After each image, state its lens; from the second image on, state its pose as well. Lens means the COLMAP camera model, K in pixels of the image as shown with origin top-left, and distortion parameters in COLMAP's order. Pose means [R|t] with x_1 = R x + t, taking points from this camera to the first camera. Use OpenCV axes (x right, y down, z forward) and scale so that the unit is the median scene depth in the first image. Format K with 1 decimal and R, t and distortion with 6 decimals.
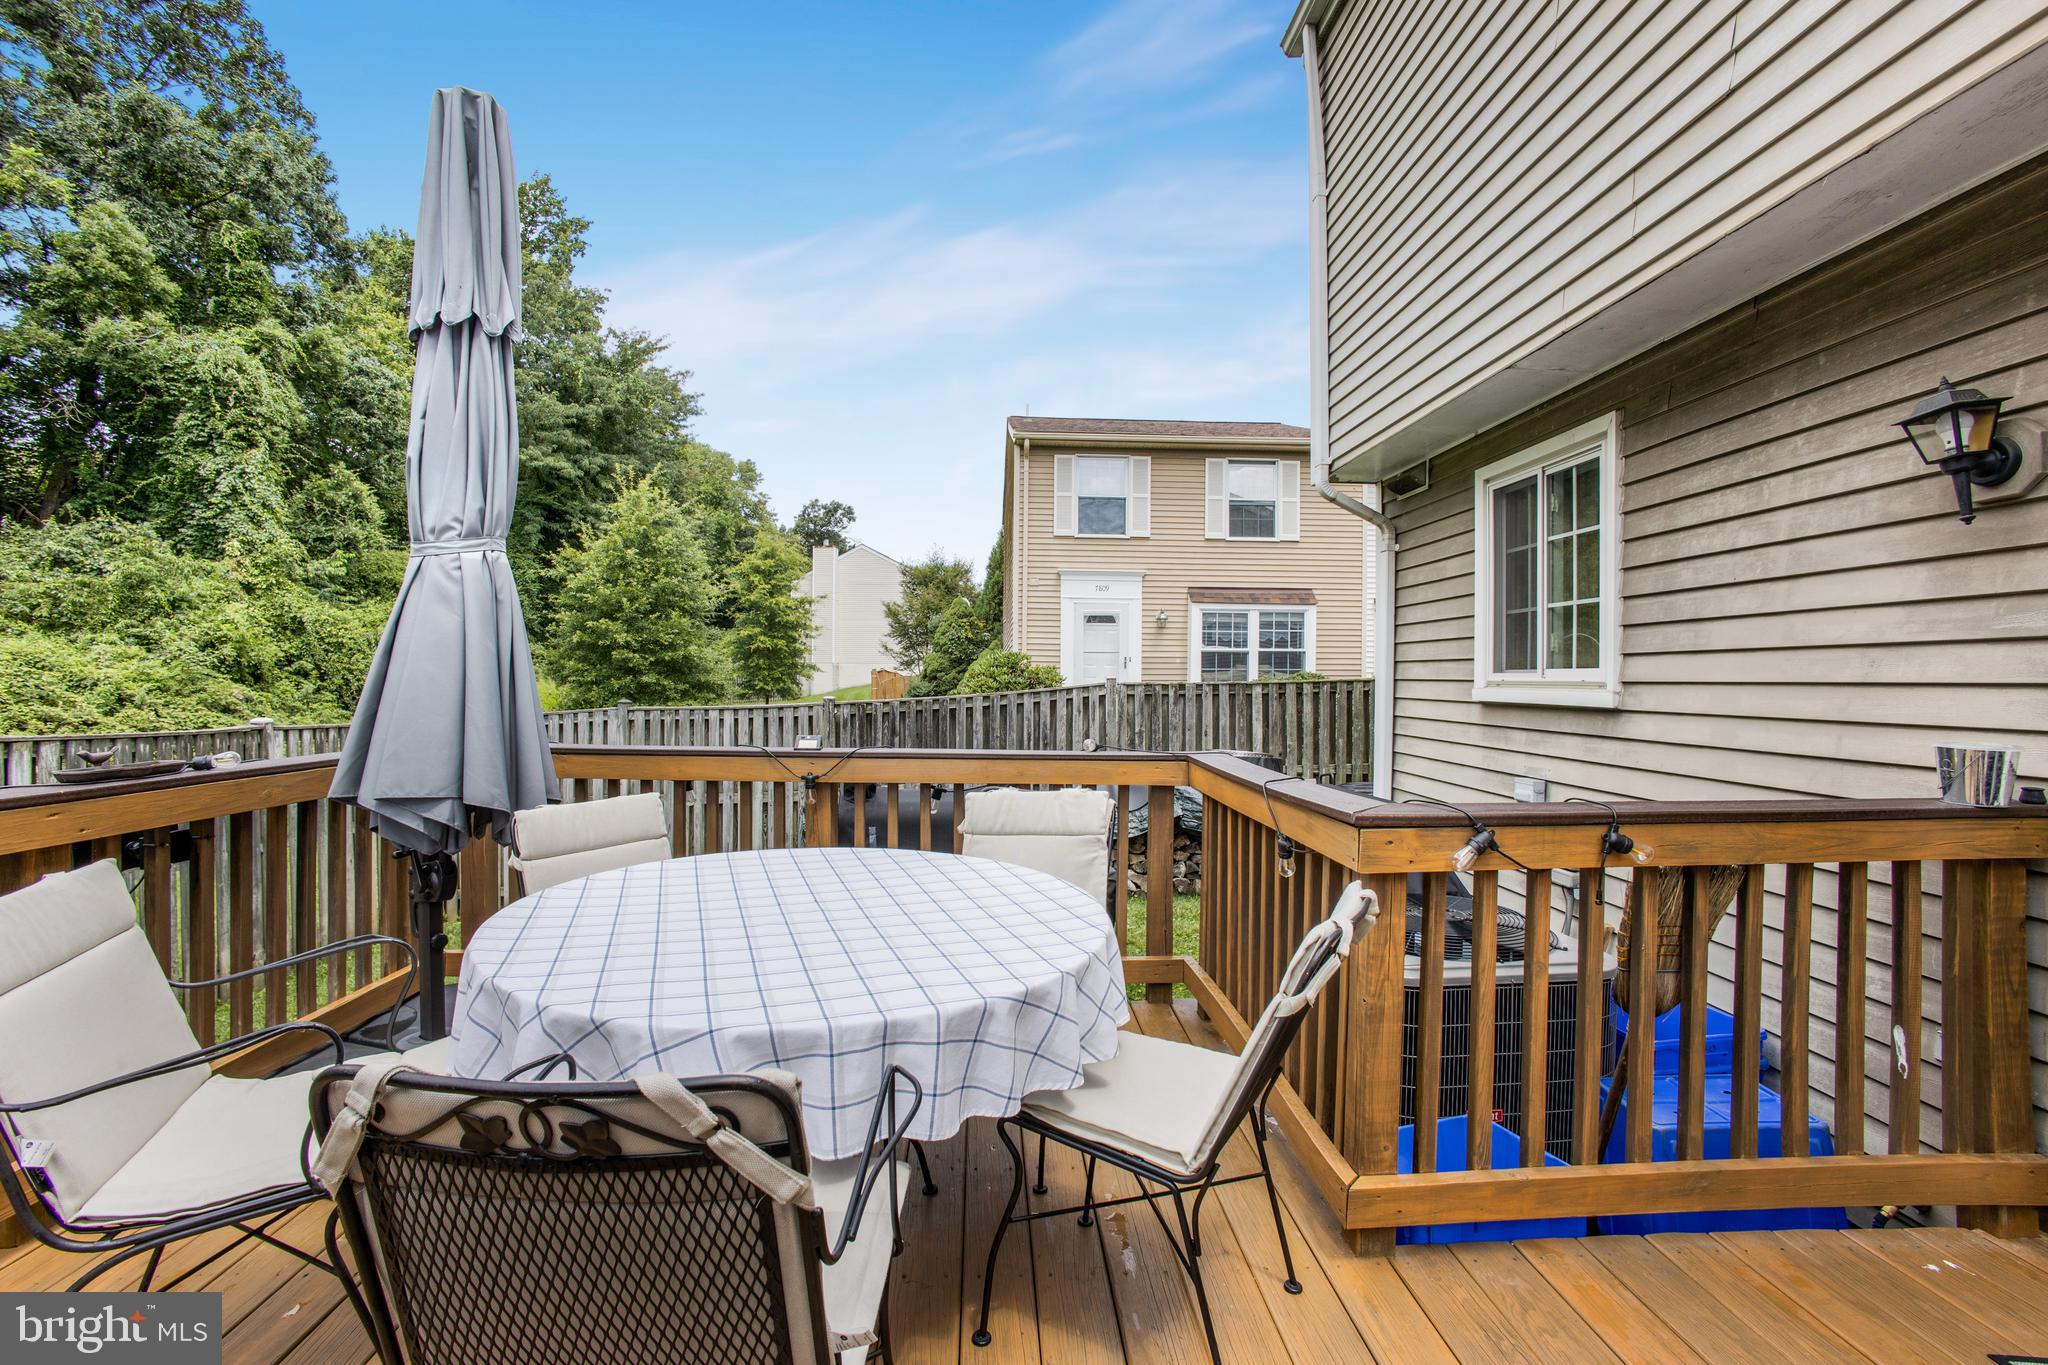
lens RADIAL K [[910.2, 0, 1047.2], [0, 910.2, 675.1], [0, 0, 1]] dist [-0.056507, 0.024225]
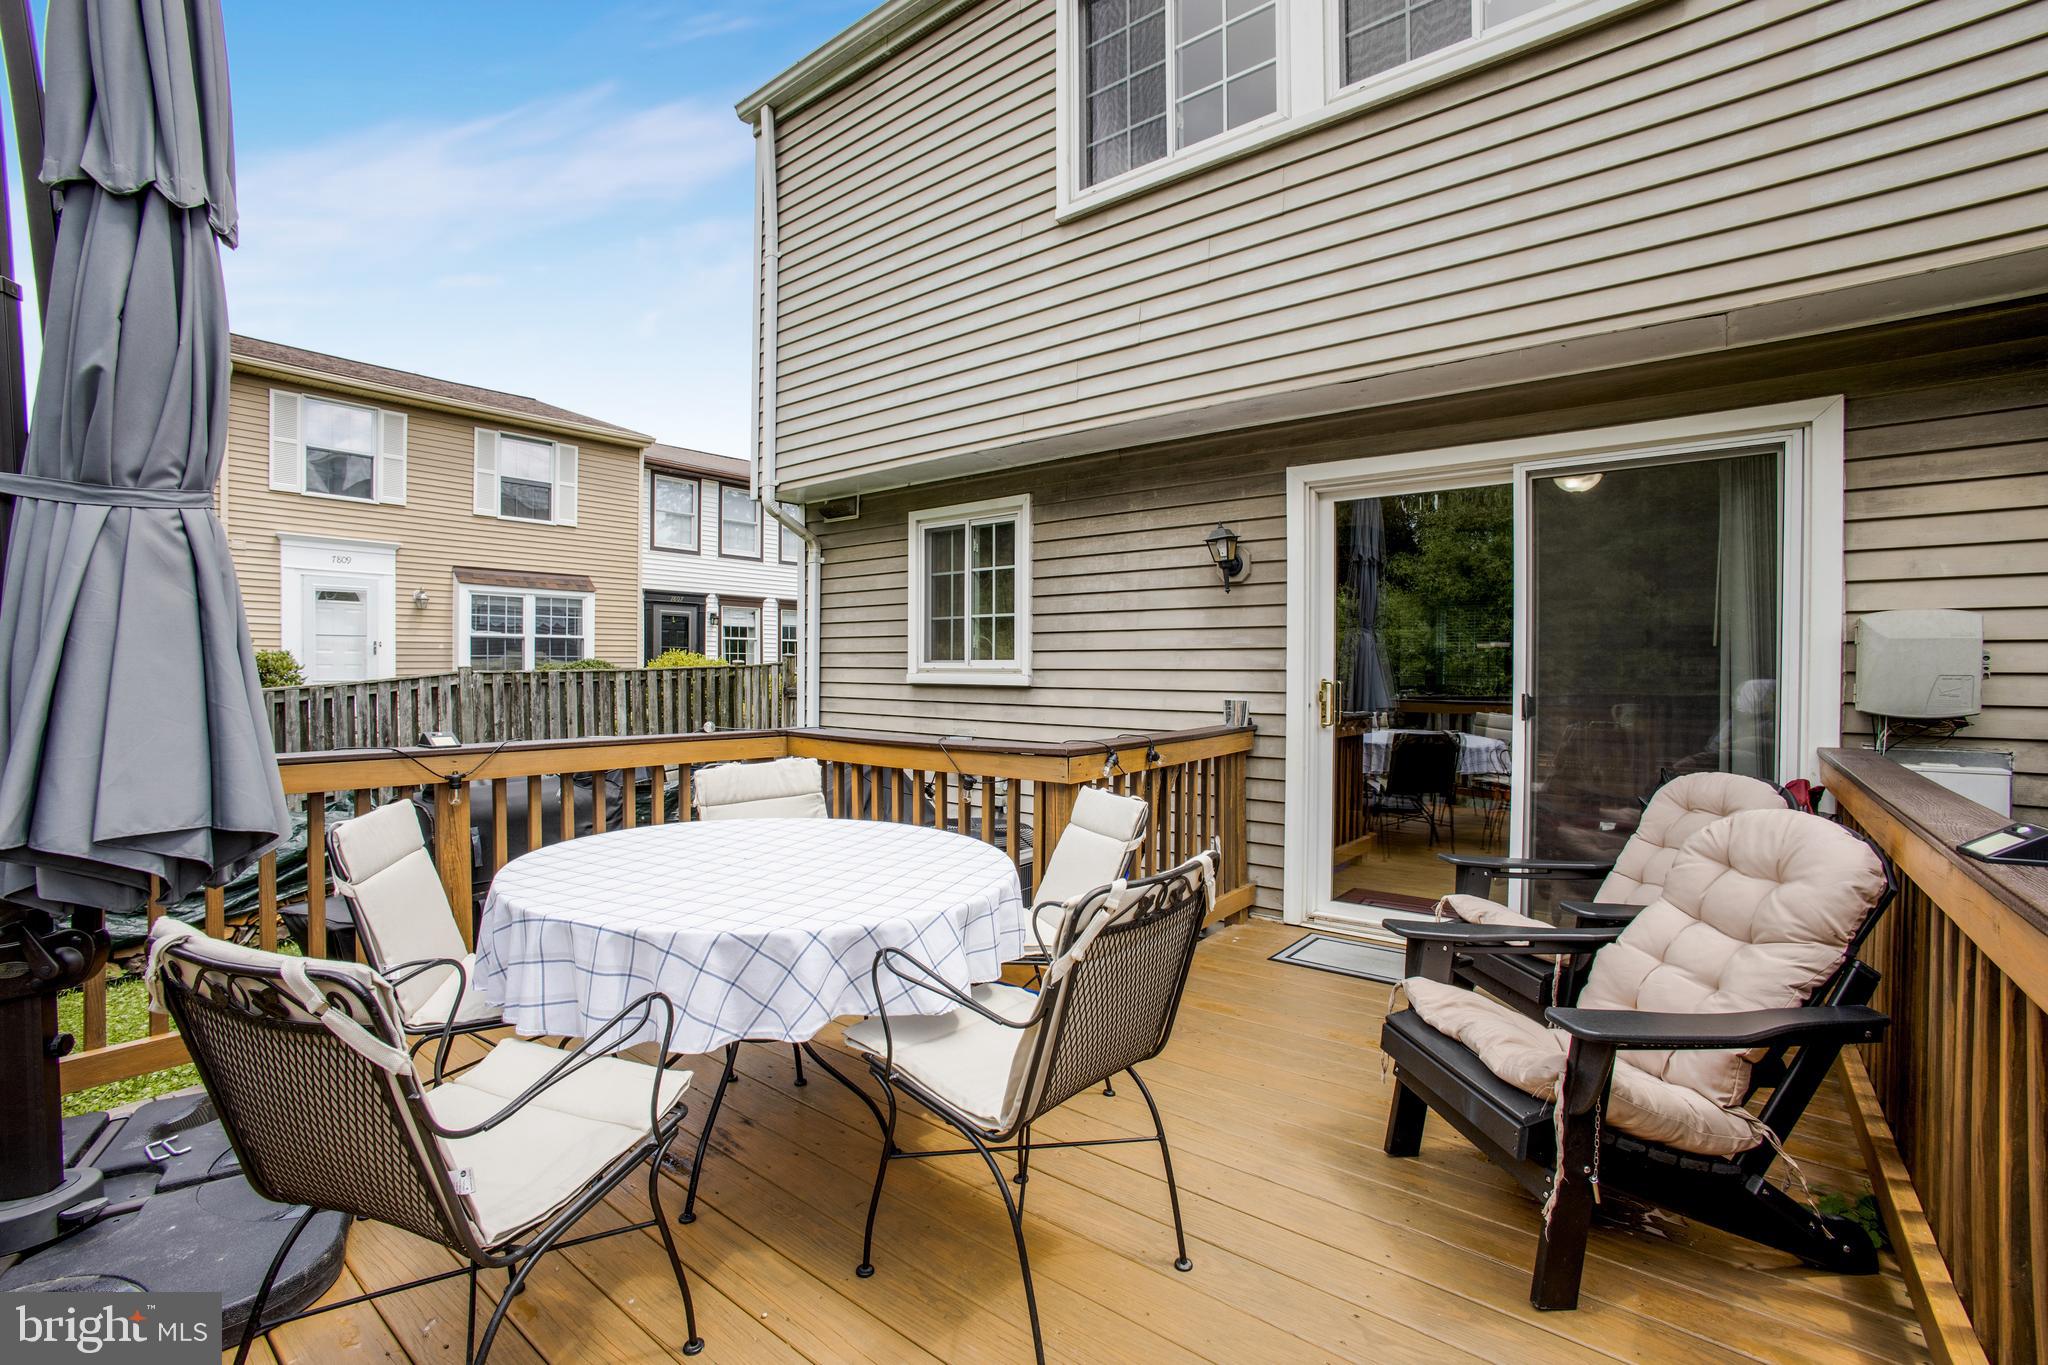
lens RADIAL K [[886.4, 0, 1021.9], [0, 886.4, 677.9], [0, 0, 1]] dist [-0.071659, 0.030720]
pose [[0.665925, -0.012570, 0.745913, -0.330043], [-0.001642, 0.999831, 0.018315, -0.003147], [-0.746017, -0.013421, 0.665792, -0.010543]]
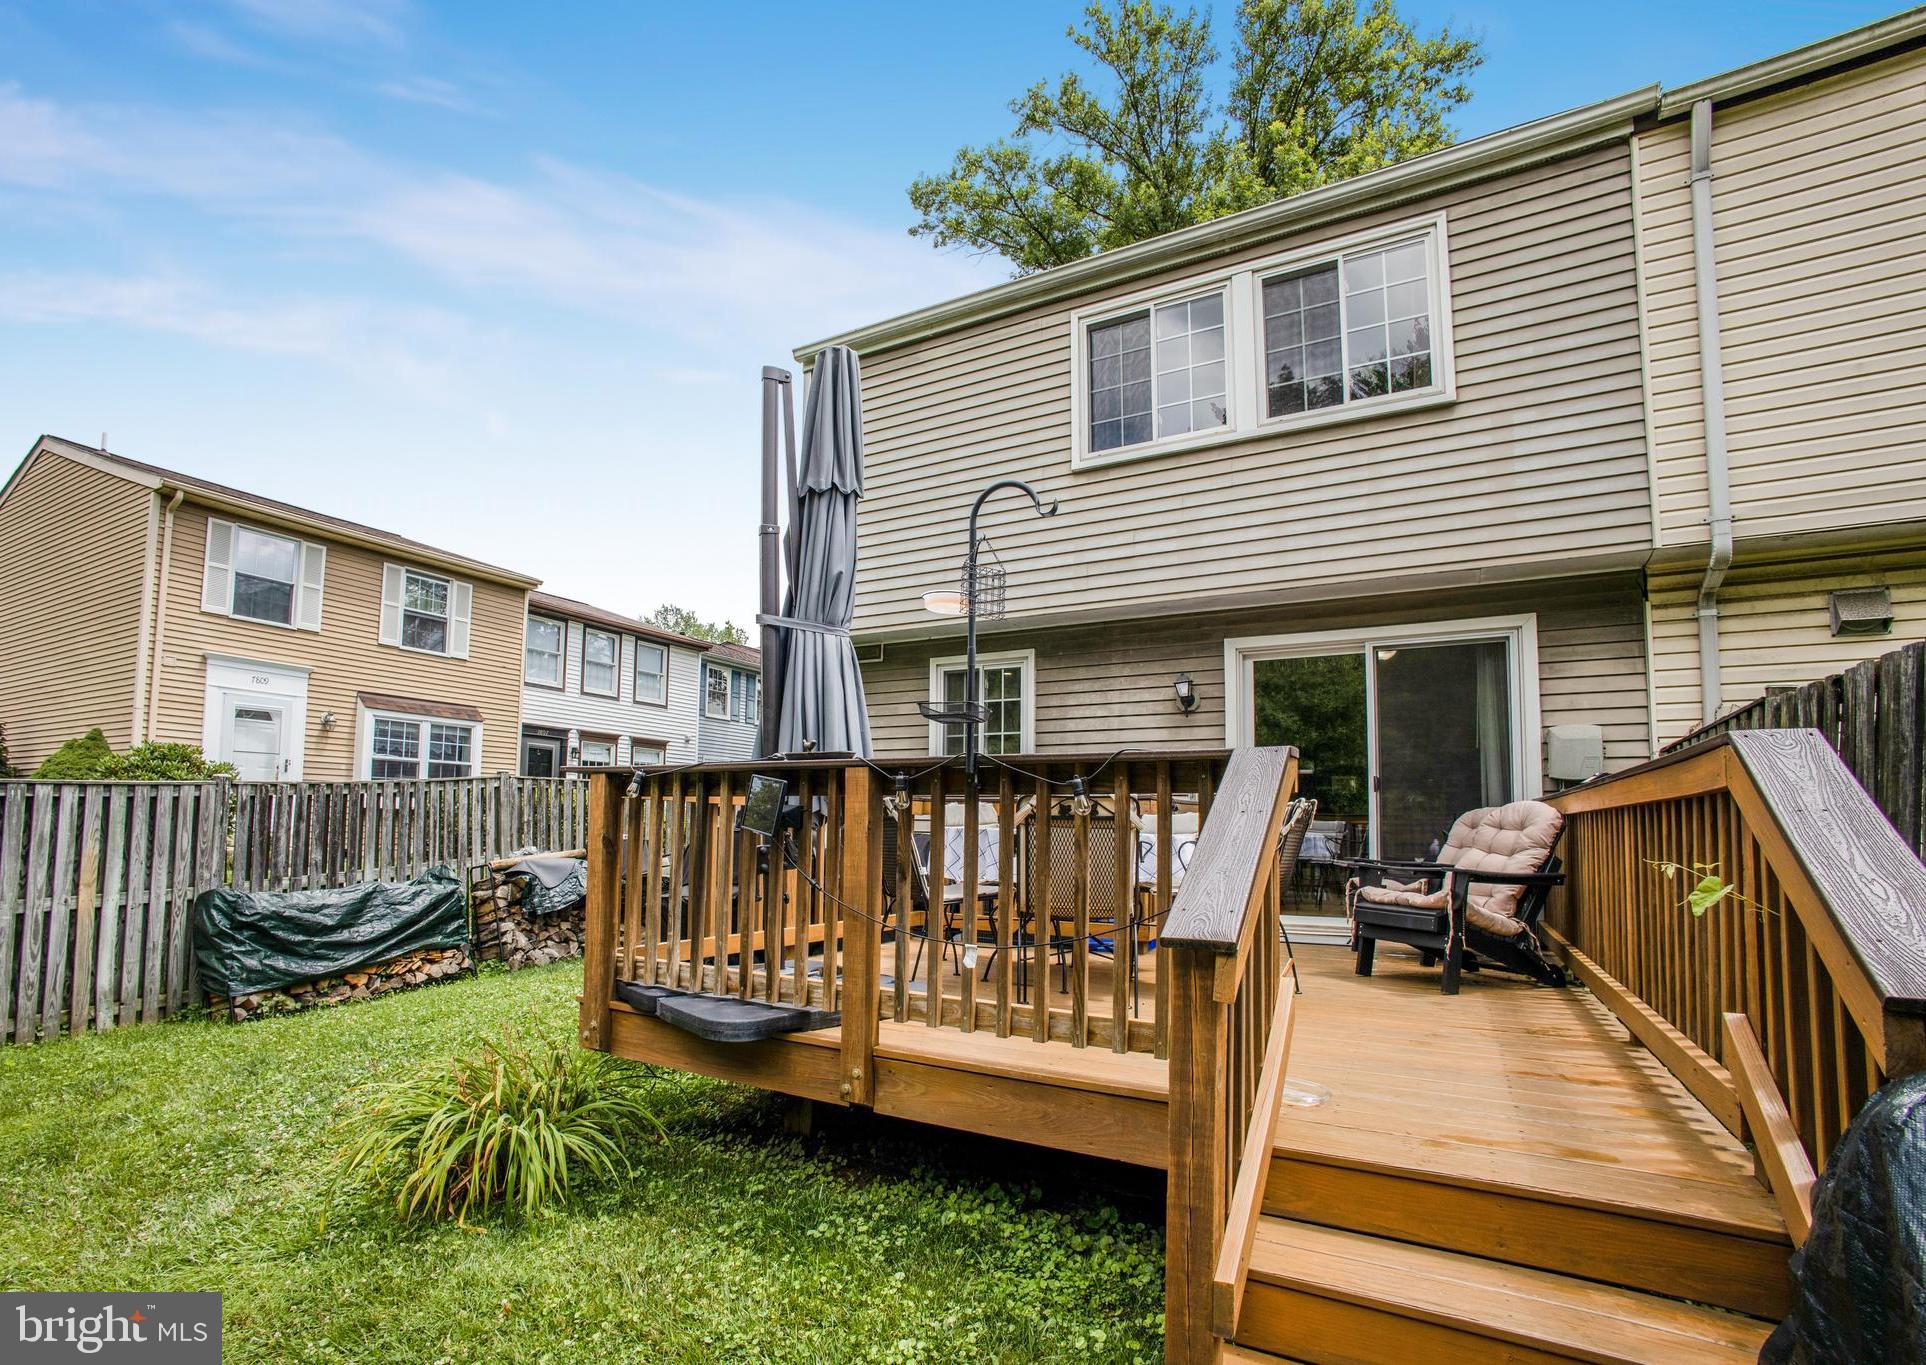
lens RADIAL K [[898.0, 0, 916.7], [0, 898.0, 765.9], [0, 0, 1]] dist [-0.048755, 0.019770]
pose [[0.544704, 0.057163, 0.836678, -0.873579], [-0.013570, 0.998144, -0.059361, 0.084489], [-0.838518, 0.020980, 0.544469, 0.014981]]
